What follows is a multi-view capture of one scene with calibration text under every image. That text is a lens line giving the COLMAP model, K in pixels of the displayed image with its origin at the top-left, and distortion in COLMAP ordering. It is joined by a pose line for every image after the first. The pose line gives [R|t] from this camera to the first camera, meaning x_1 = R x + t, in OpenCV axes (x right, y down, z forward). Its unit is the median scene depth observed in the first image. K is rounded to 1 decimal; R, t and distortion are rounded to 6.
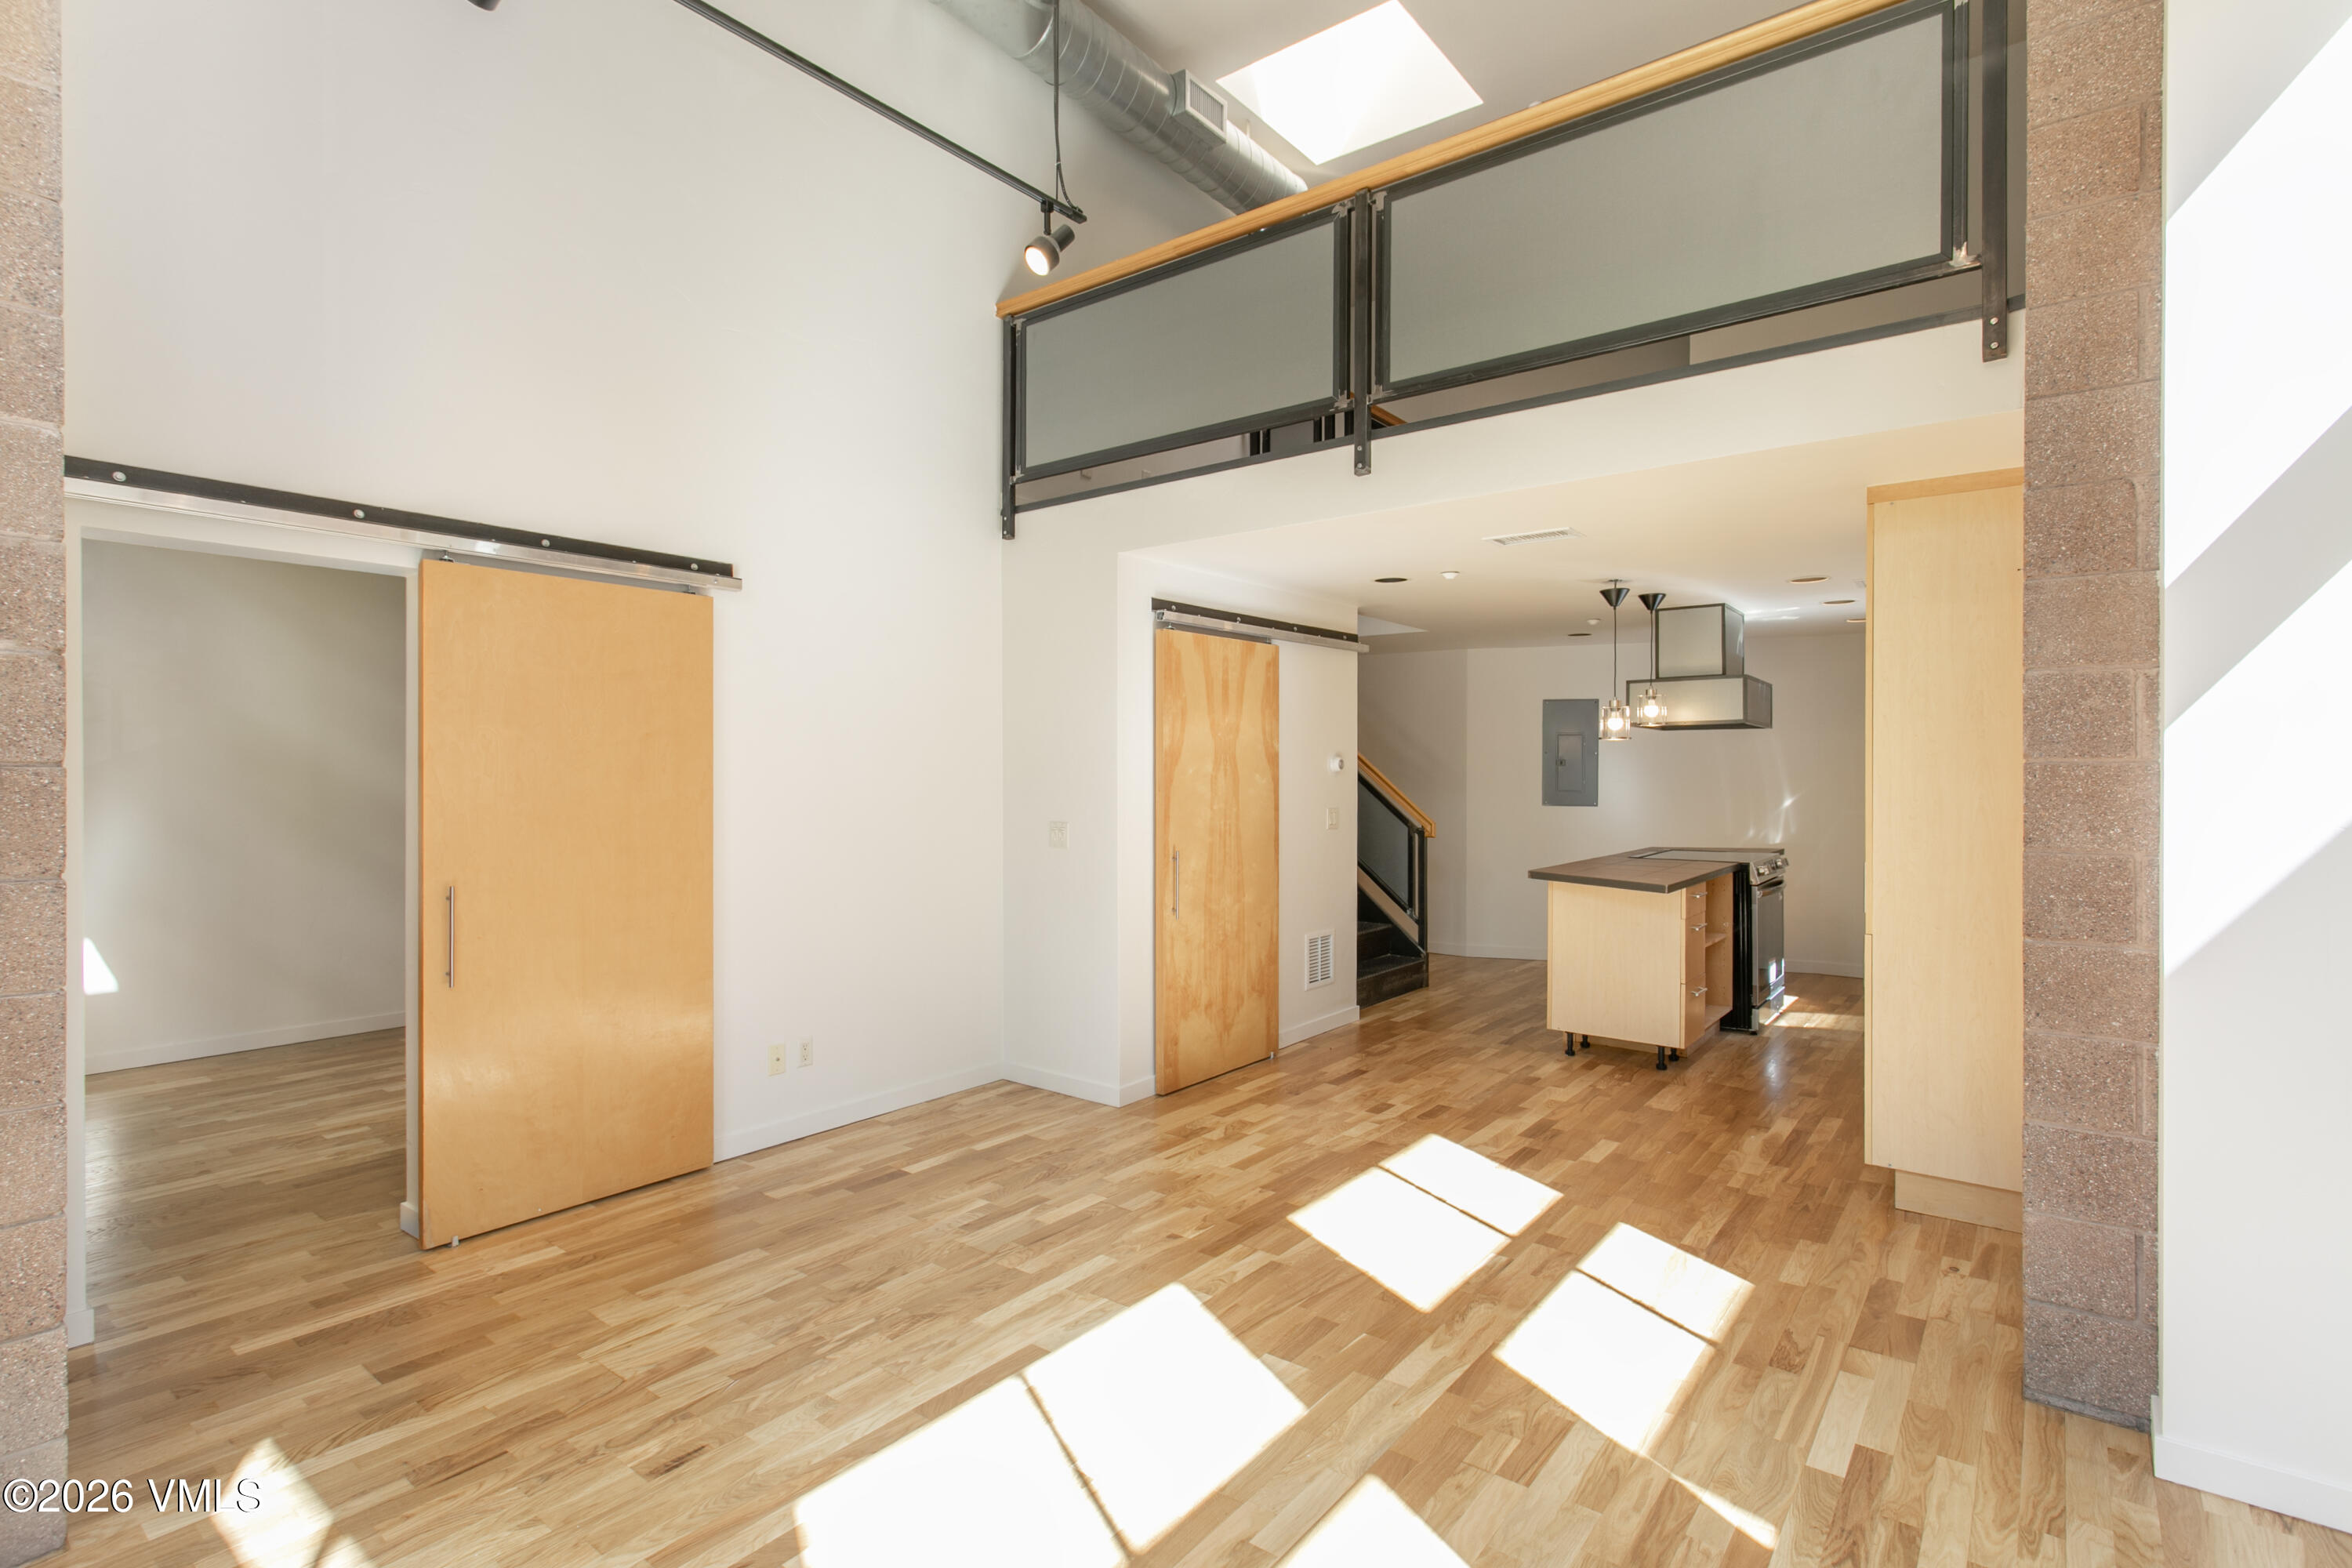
lens RADIAL K [[1163.5, 0, 1106.8], [0, 1163.5, 787.9], [0, 0, 1]] dist [0.007378, 0.000340]
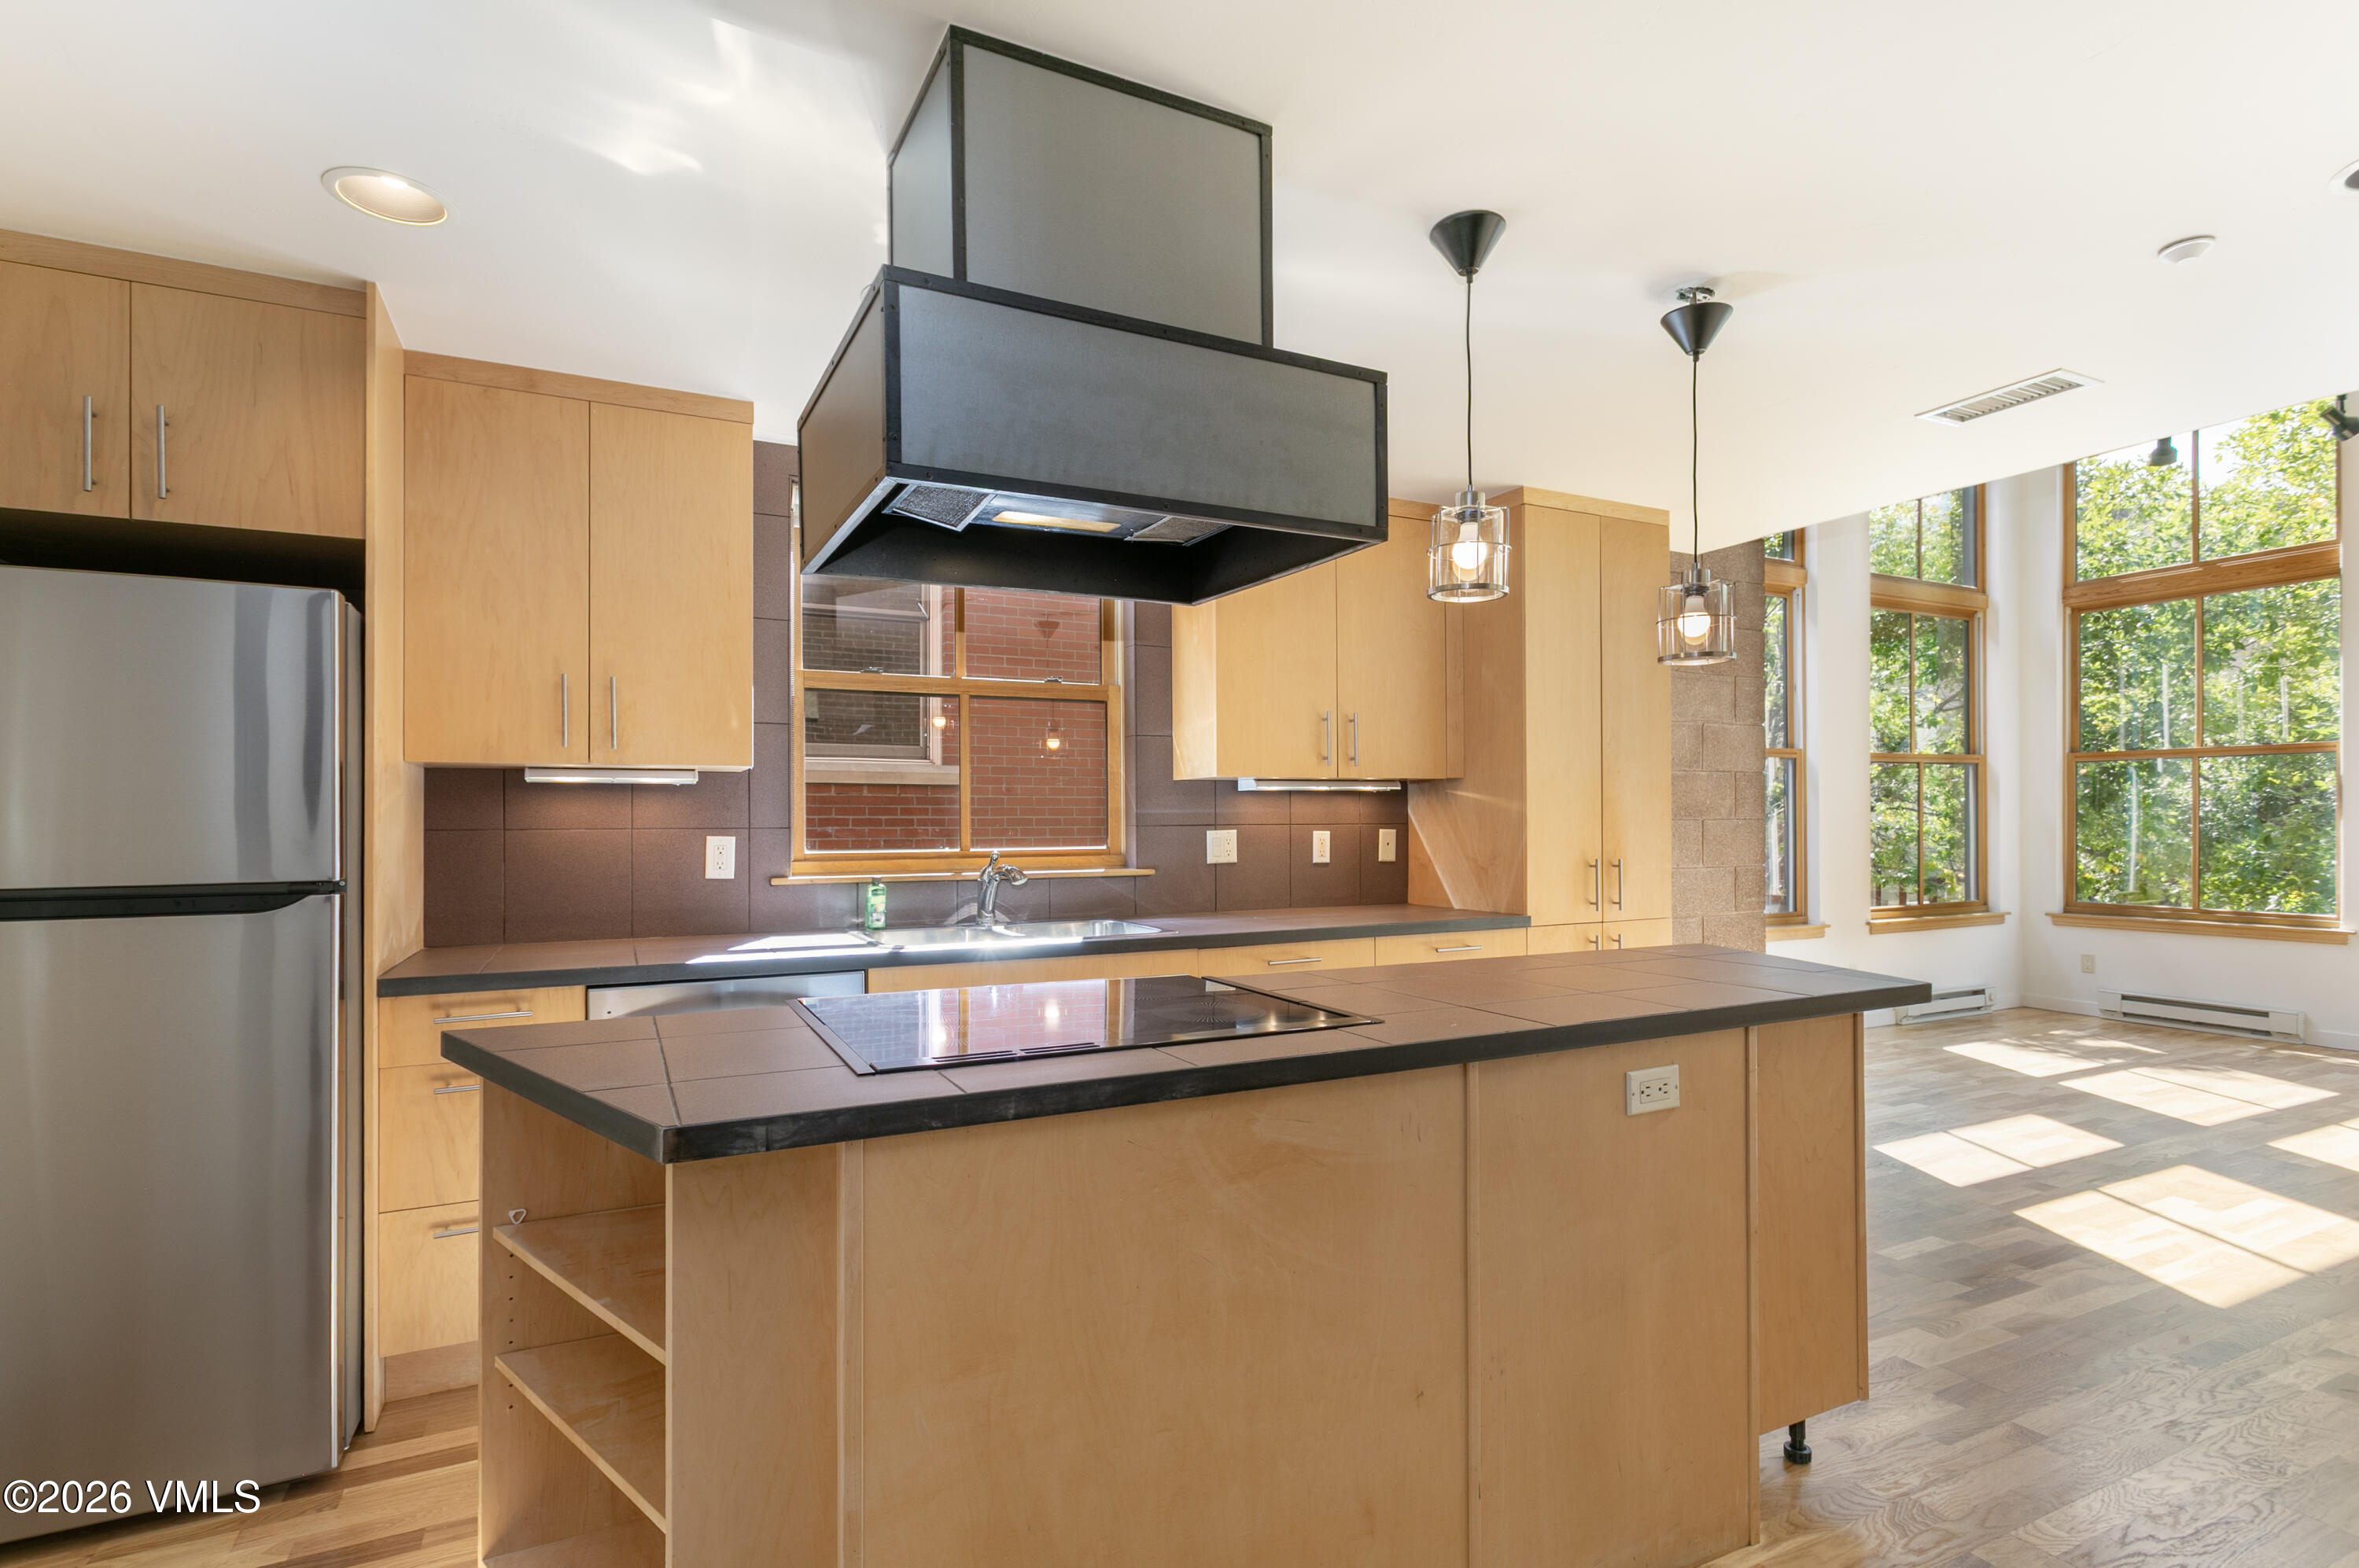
lens RADIAL K [[1166.7, 0, 1149.2], [0, 1166.7, 806.7], [0, 0, 1]] dist [0.007378, 0.000340]
pose [[-0.920600, 0.007202, 0.390441, 0.661096], [0.008417, 0.999964, 0.001401, 0.019815], [-0.390417, 0.004576, -0.920627, 2.148609]]
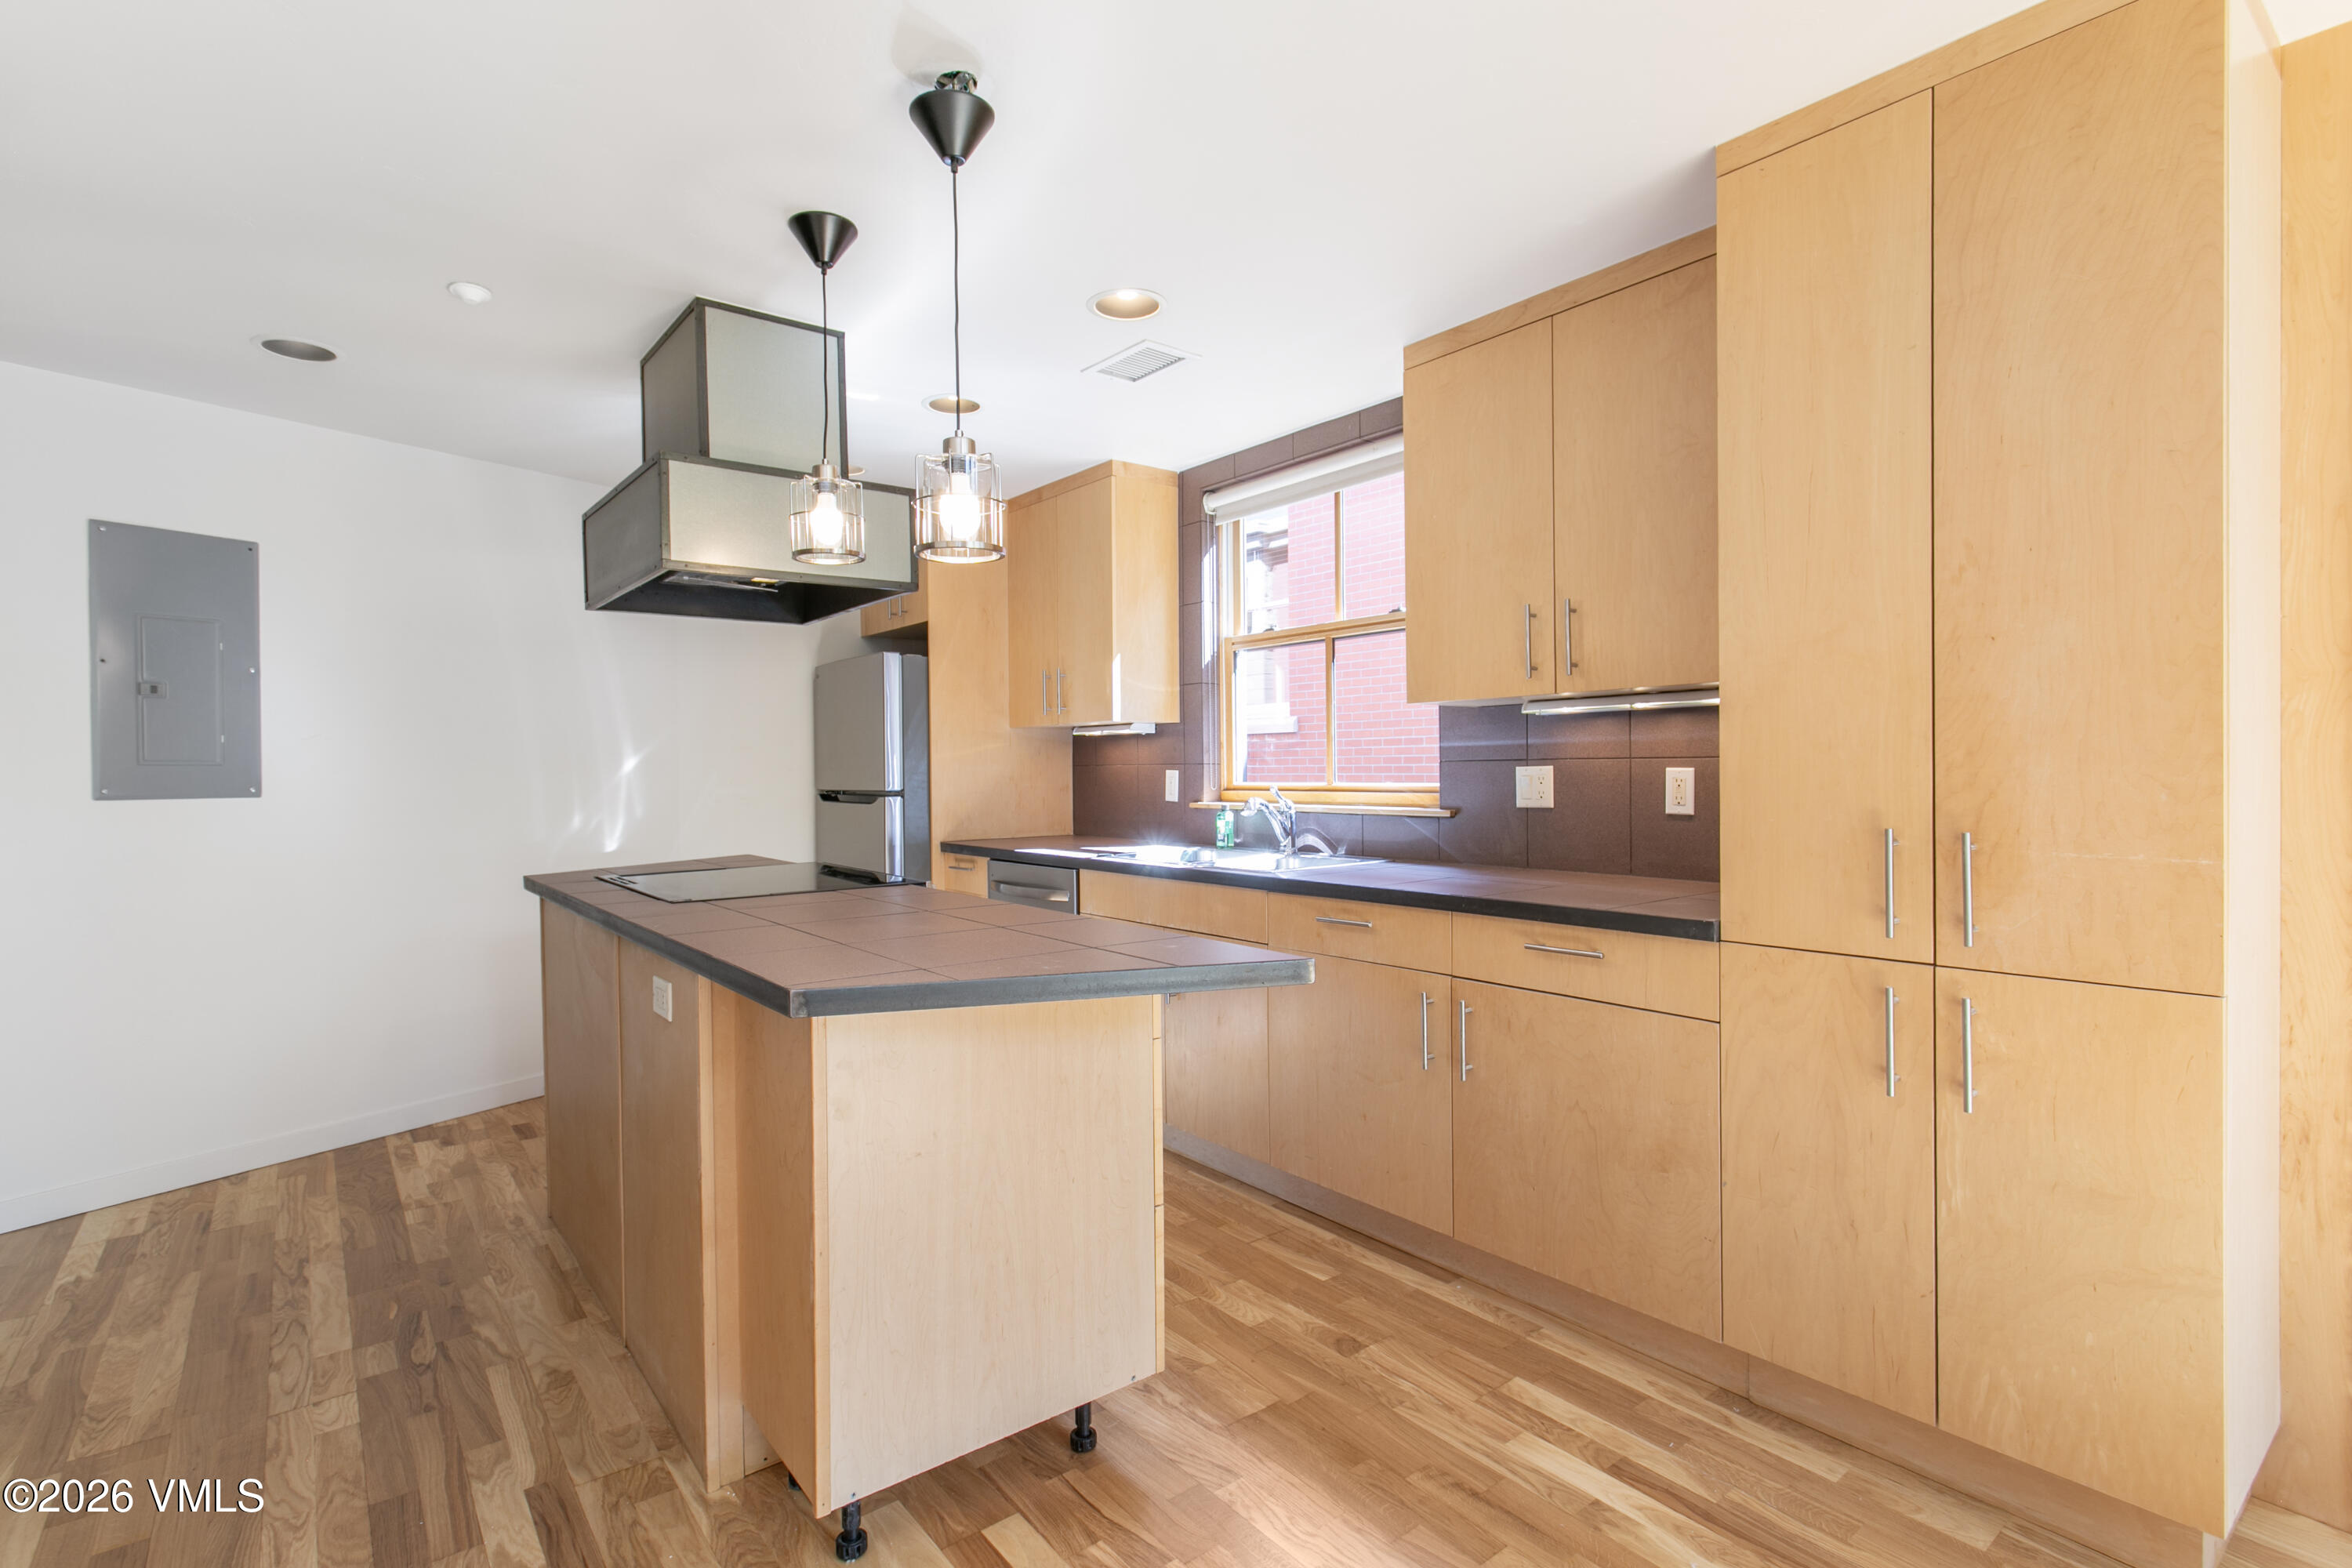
lens RADIAL K [[1163.5, 0, 1173.5], [0, 1163.5, 792.3], [0, 0, 1]] dist [0.007378, 0.000340]
pose [[0.228119, -0.027983, 0.973231, 0.169561], [0.028808, 0.999343, 0.021981, 0.035855], [-0.973207, 0.023023, 0.228775, 1.247432]]
